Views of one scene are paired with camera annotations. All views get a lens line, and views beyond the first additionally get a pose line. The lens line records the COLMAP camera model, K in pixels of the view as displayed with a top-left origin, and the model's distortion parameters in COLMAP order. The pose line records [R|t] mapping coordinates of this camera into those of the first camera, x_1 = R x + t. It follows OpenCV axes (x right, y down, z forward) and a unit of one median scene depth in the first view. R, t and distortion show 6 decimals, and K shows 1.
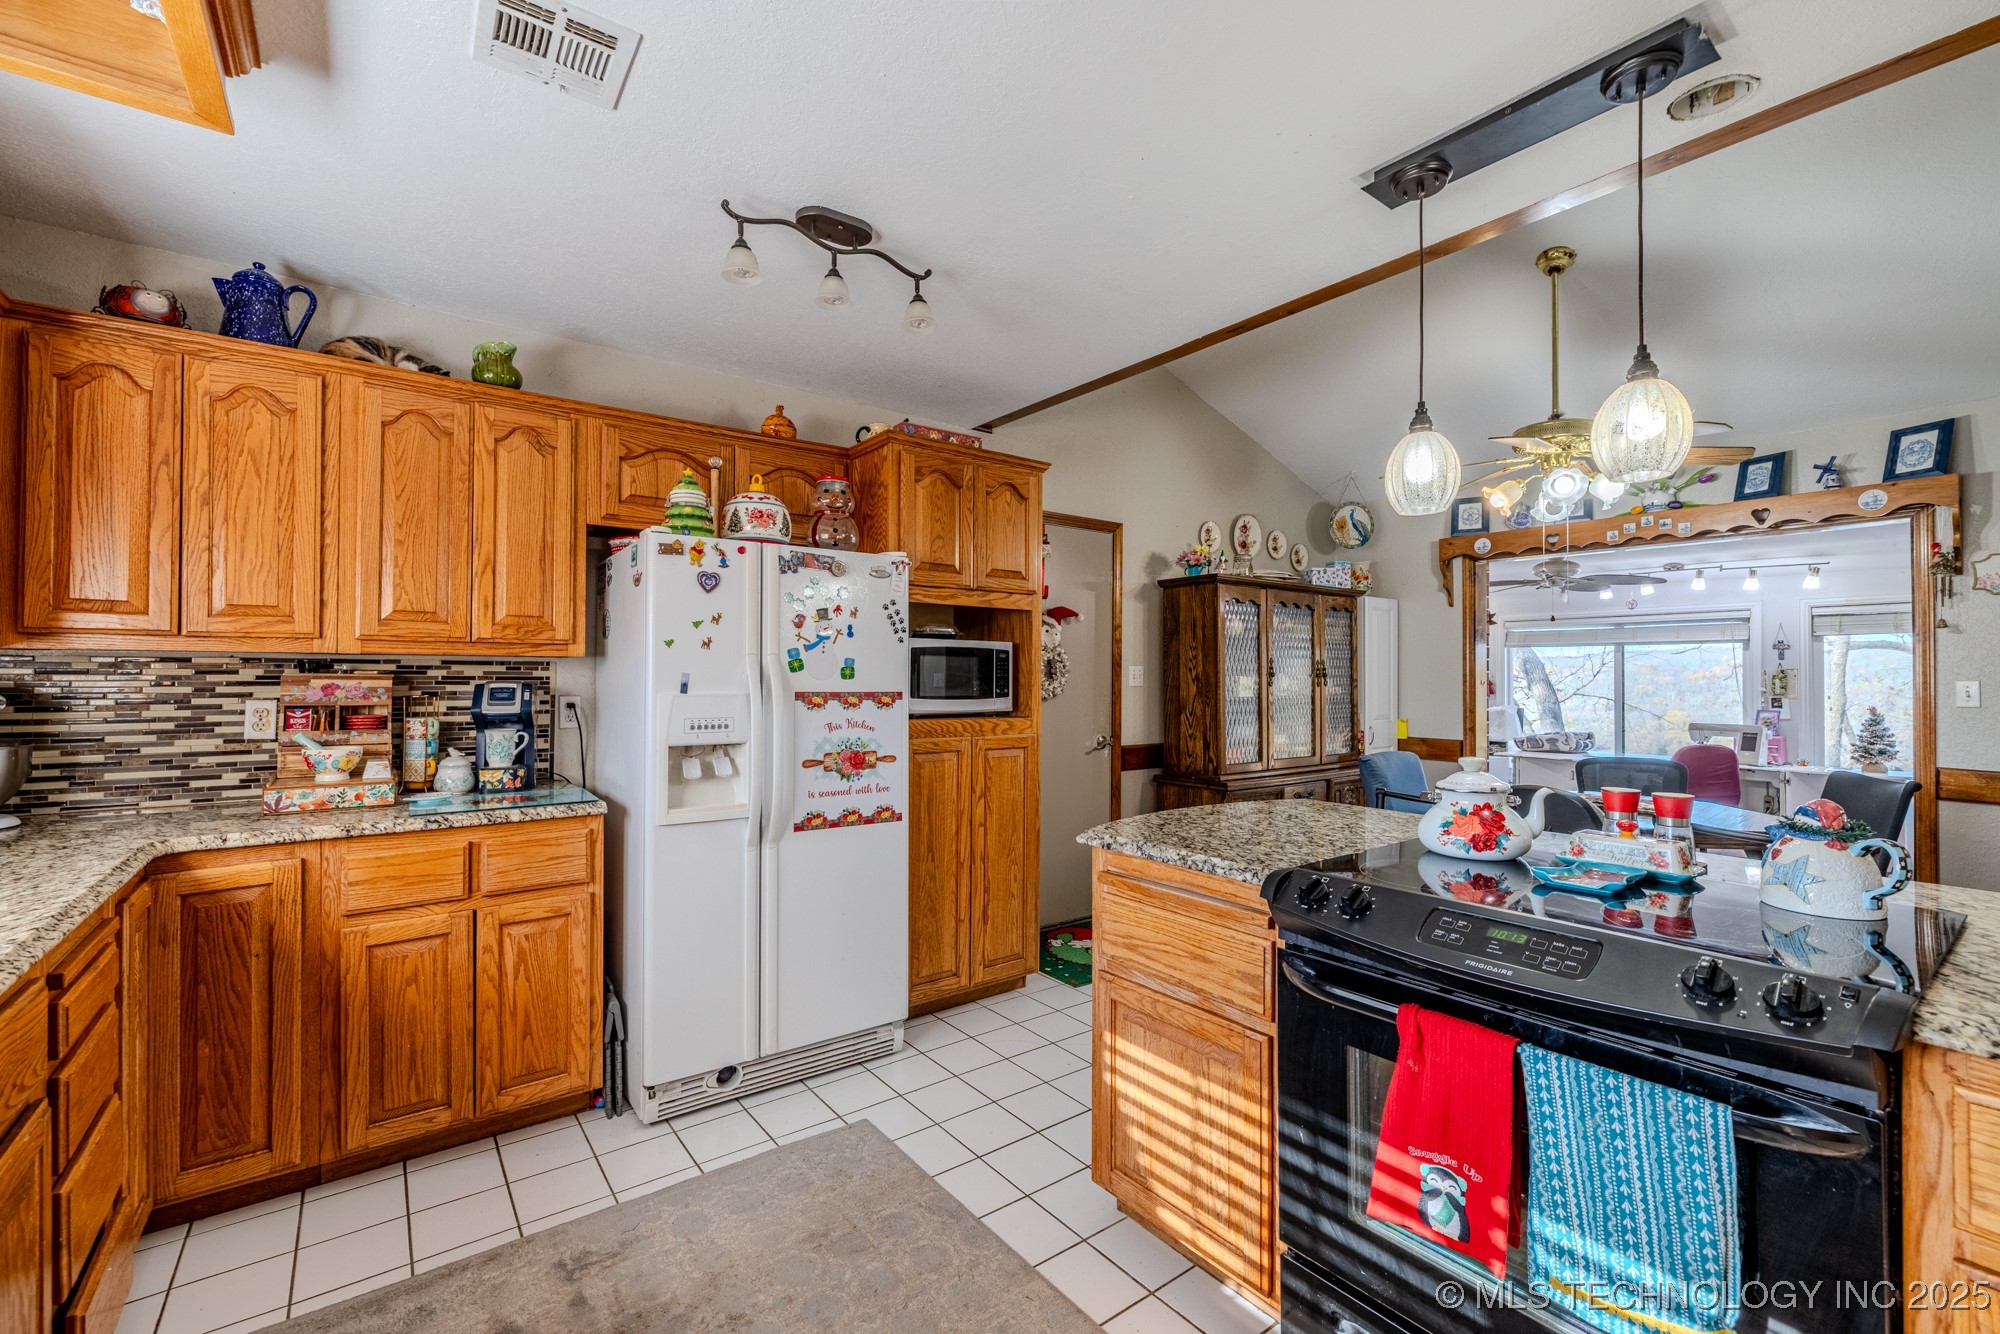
lens RADIAL K [[838.5, 0, 983.3], [0, 838.5, 667.0], [0, 0, 1]] dist [0.000772, -0.000449]
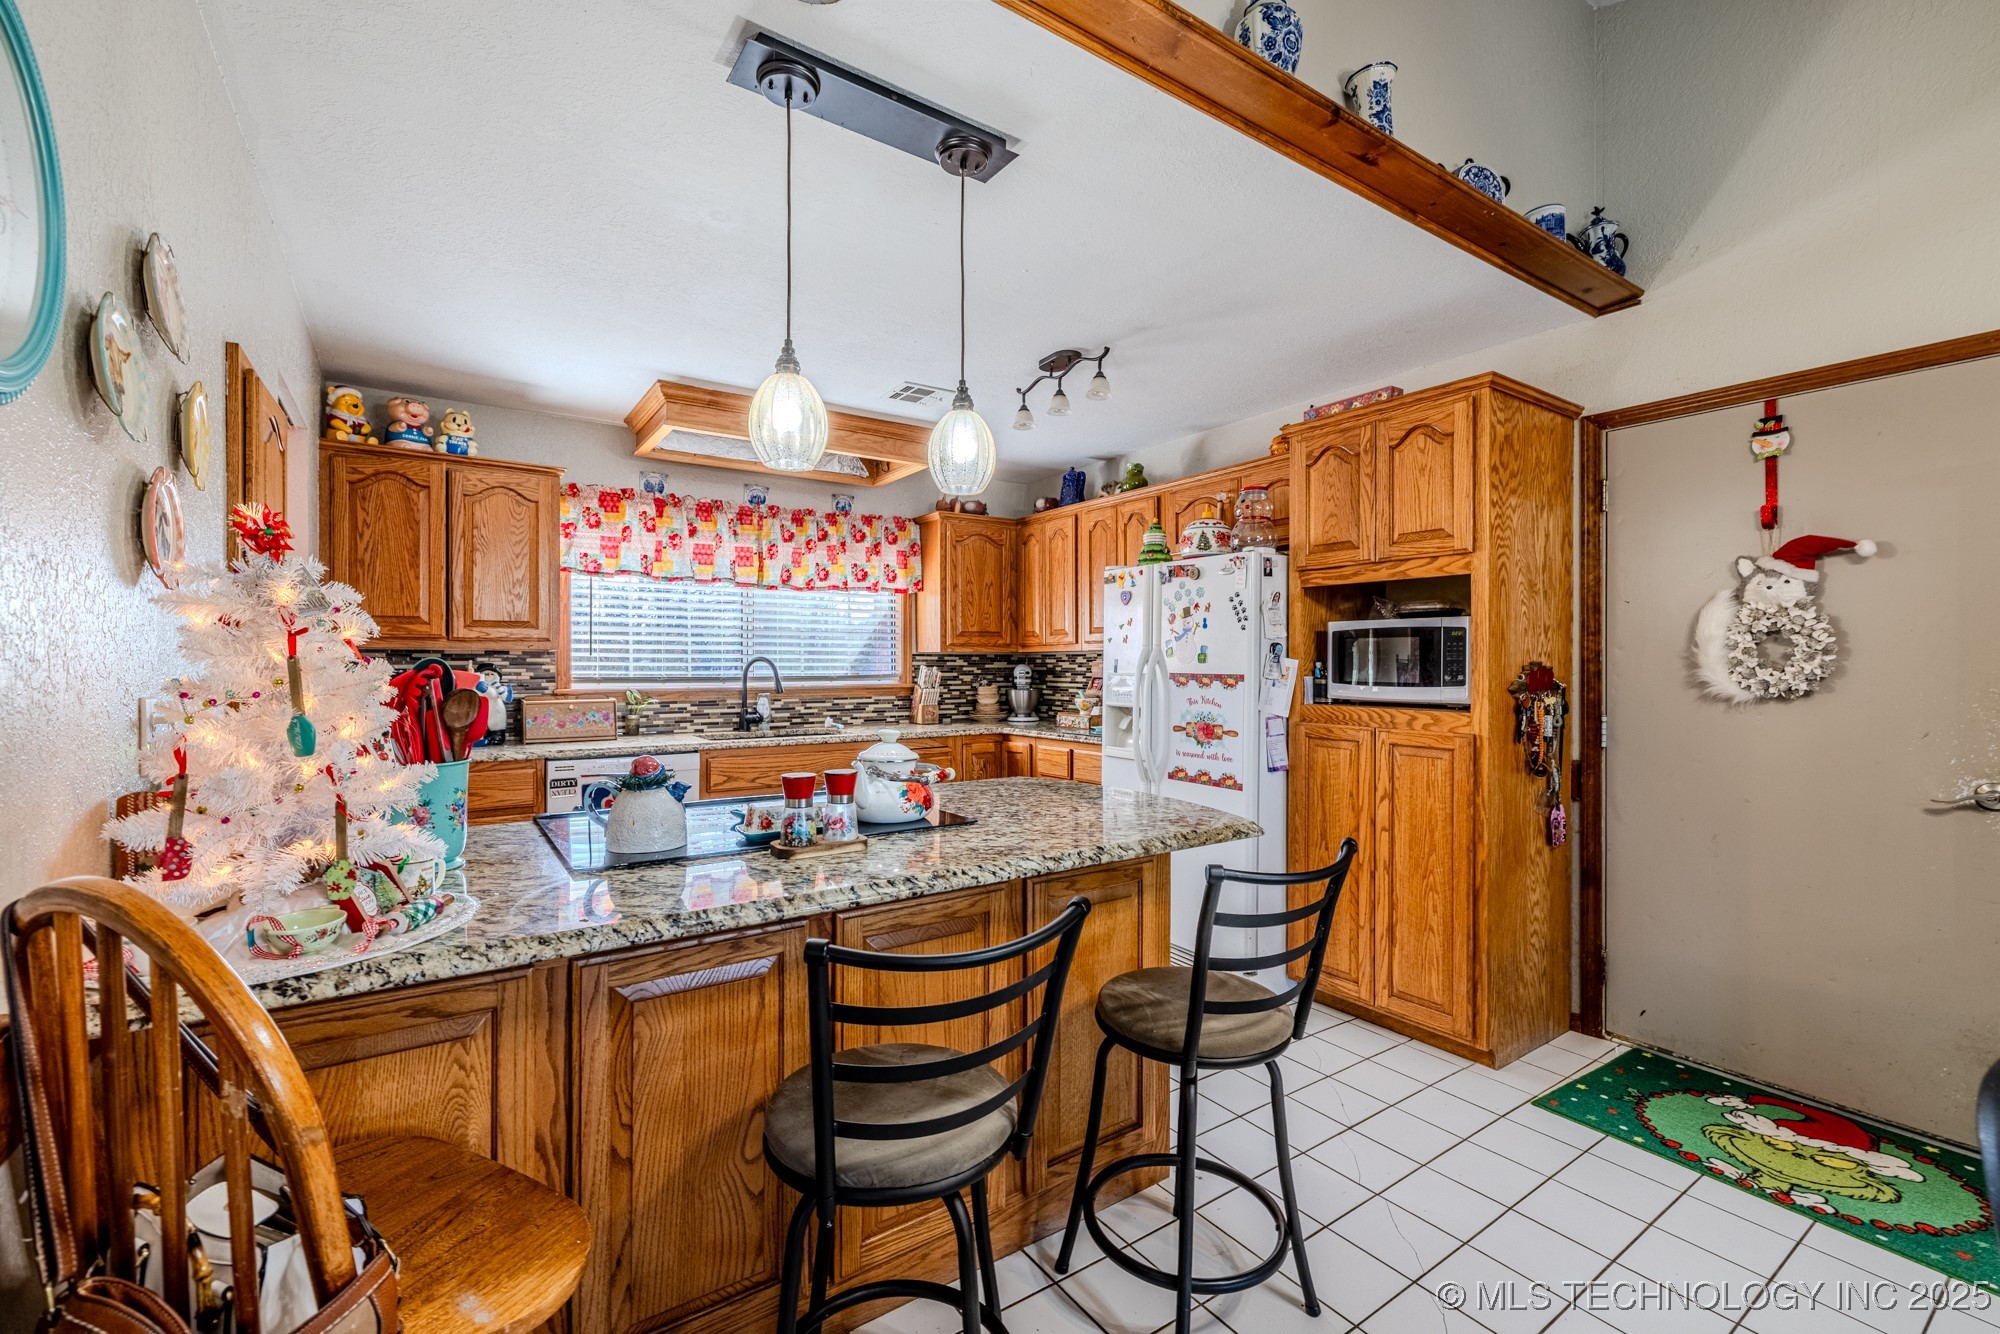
lens RADIAL K [[838.5, 0, 993.5], [0, 838.5, 663.3], [0, 0, 1]] dist [0.000772, -0.000449]
pose [[-0.034895, -0.003015, -0.999386, 1.042781], [0.009732, 0.999947, -0.003357, 0.015617], [0.999344, -0.009843, -0.034864, 0.729750]]
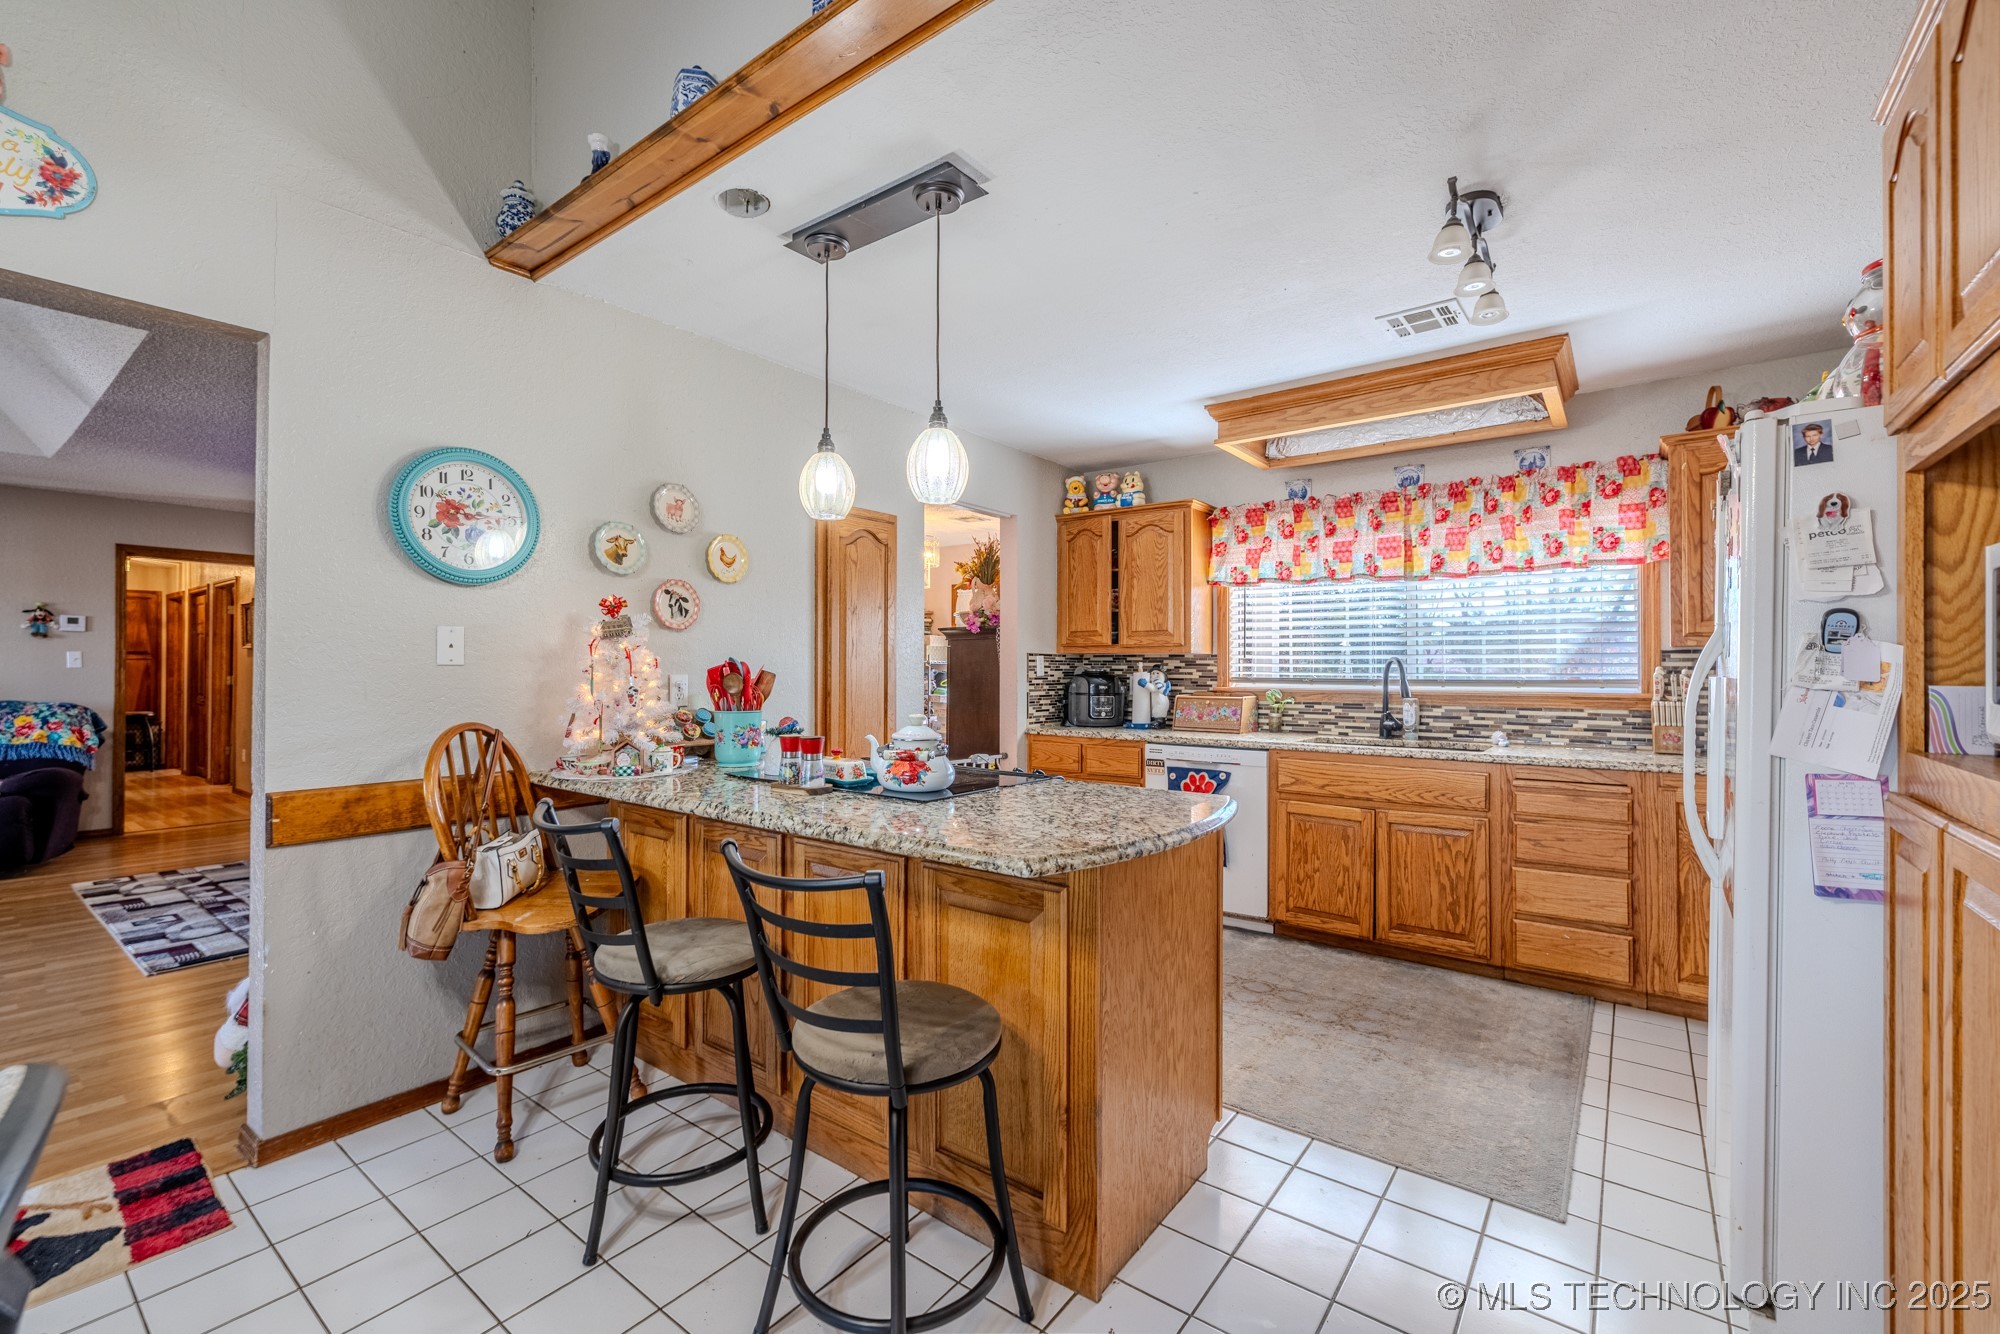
lens RADIAL K [[838.5, 0, 1005.5], [0, 838.5, 668.7], [0, 0, 1]] dist [0.000772, -0.000449]
pose [[-0.956686, -0.004708, -0.291084, 0.529107], [-0.001660, 0.999941, -0.010717, 0.029967], [0.291117, -0.009769, -0.956638, 1.397959]]
